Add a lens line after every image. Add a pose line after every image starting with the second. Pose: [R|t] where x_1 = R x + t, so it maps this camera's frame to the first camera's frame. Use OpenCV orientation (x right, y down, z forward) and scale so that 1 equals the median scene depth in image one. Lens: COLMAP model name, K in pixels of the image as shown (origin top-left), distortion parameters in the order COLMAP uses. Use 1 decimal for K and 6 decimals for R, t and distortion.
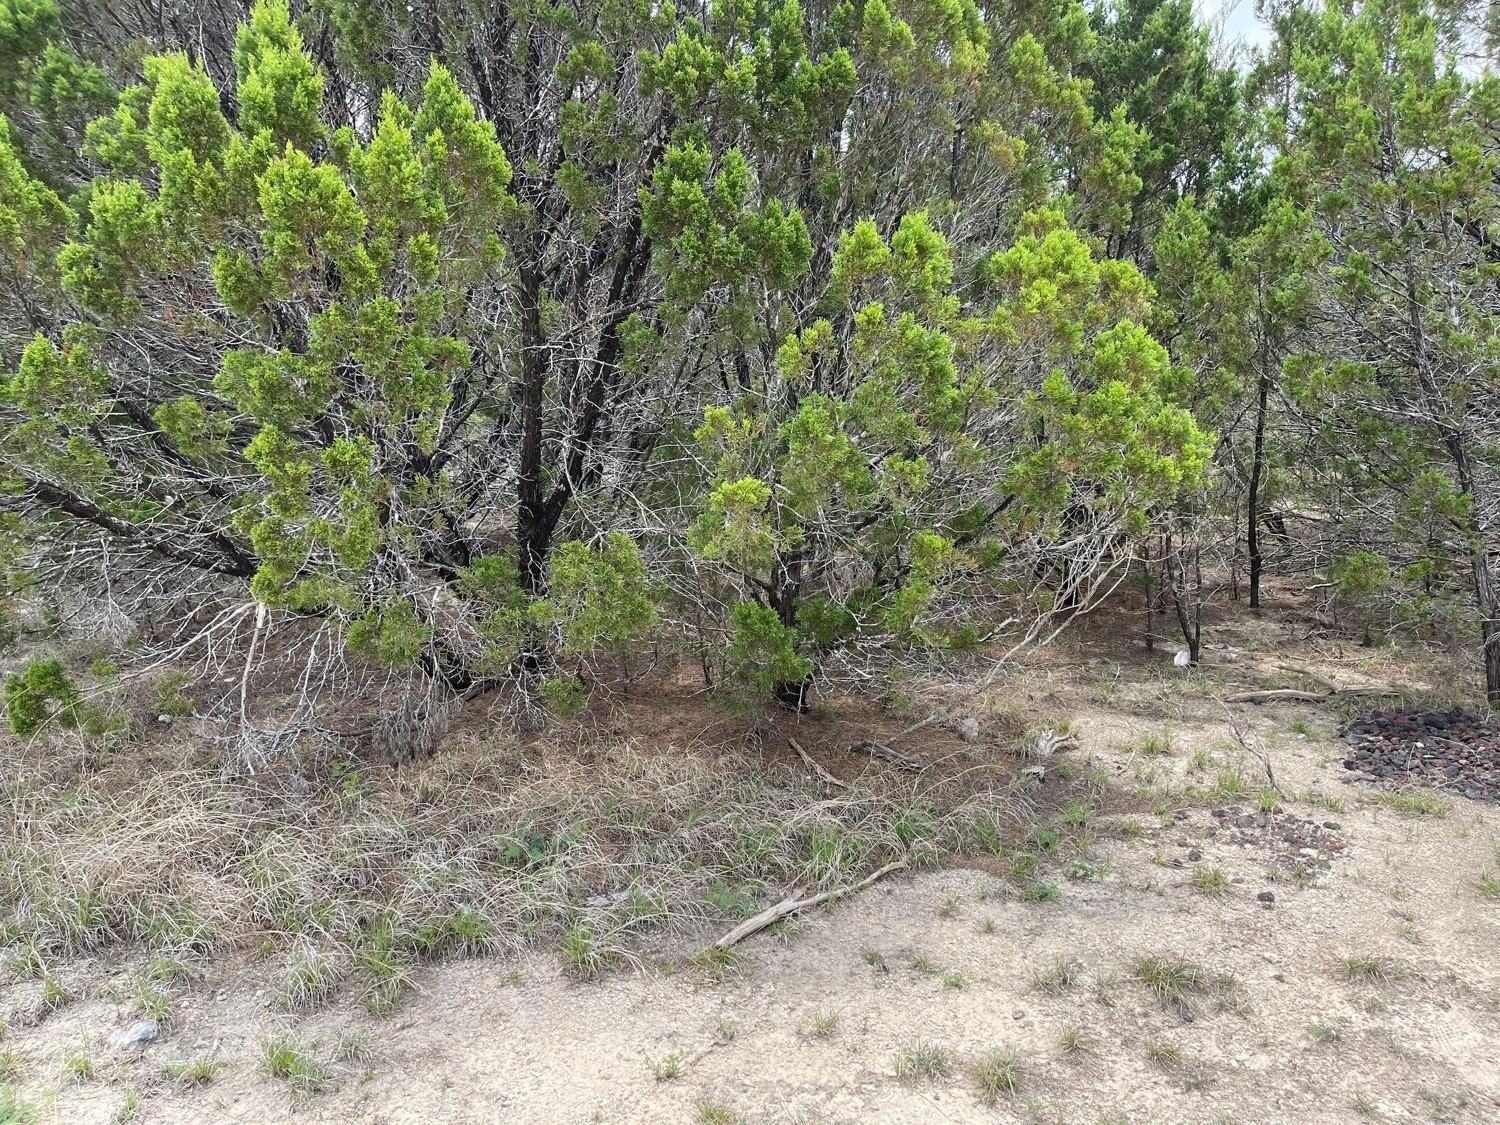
lens RADIAL K [[1083.4, 0, 750.0], [0, 1083.4, 562.5], [0, 0, 1]] dist [0.044823, -0.077829]
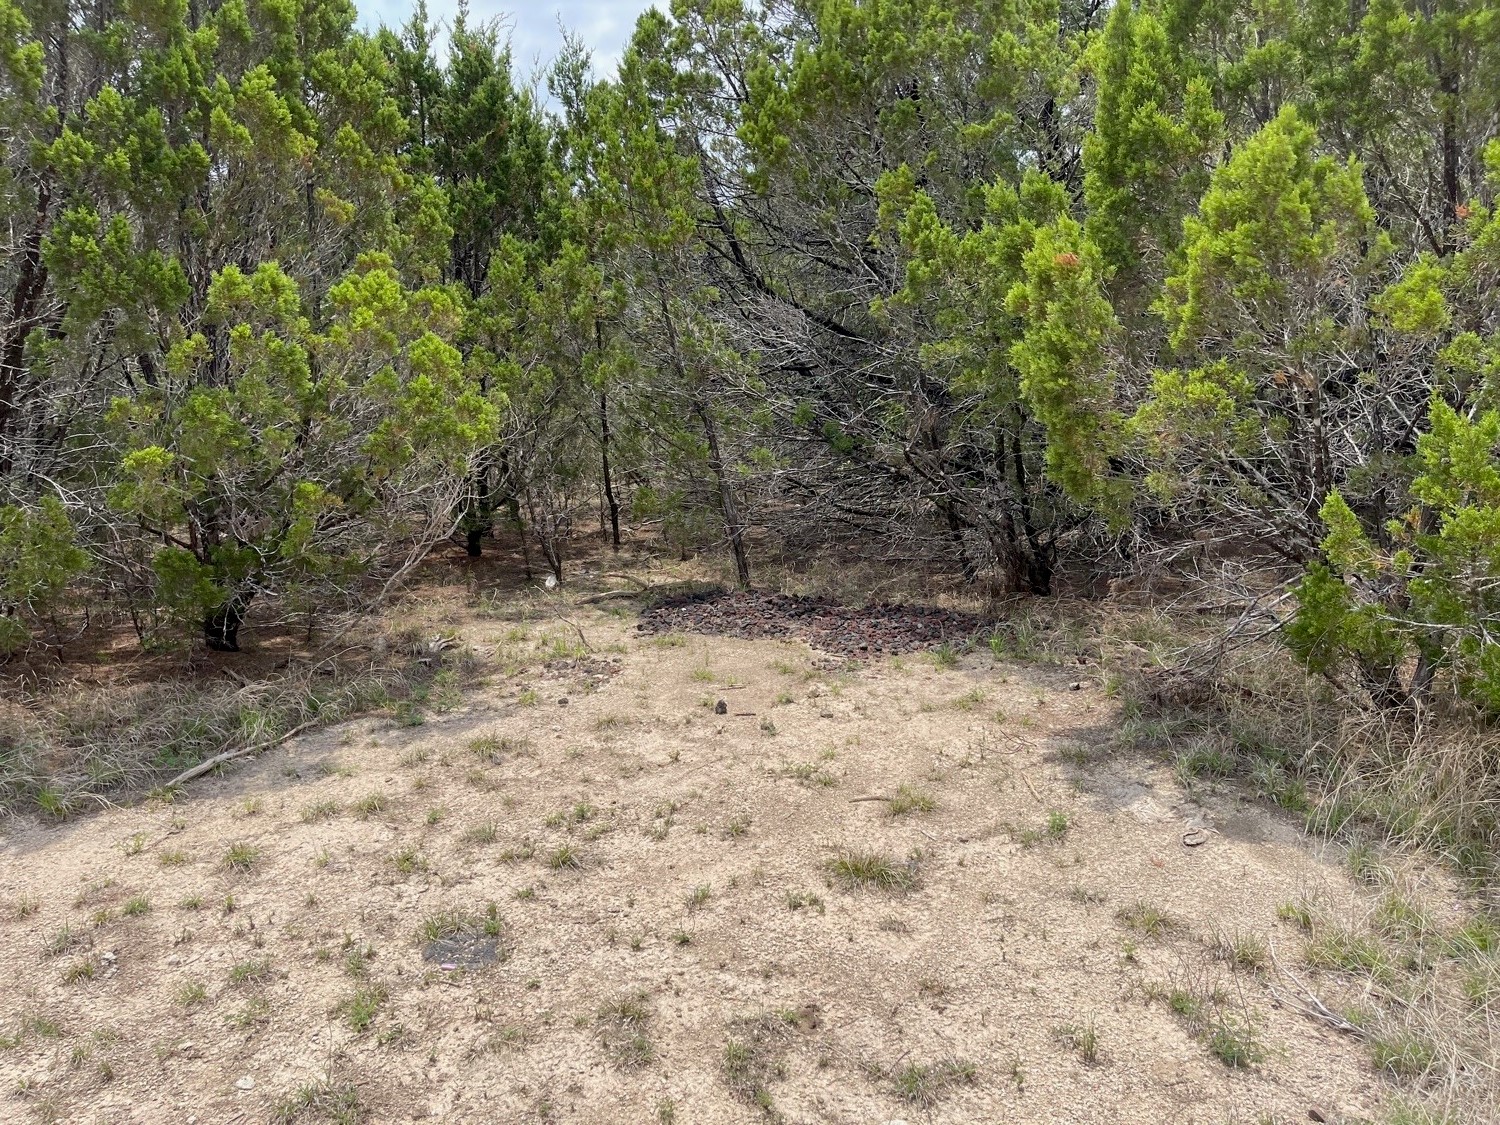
lens RADIAL K [[1083.4, 0, 750.0], [0, 1083.4, 562.5], [0, 0, 1]] dist [0.044823, -0.077829]
pose [[0.883932, -0.100816, 0.456618, 0.017670], [0.097145, 0.994769, 0.031579, 0.084200], [-0.457413, 0.016445, 0.889102, -0.513464]]
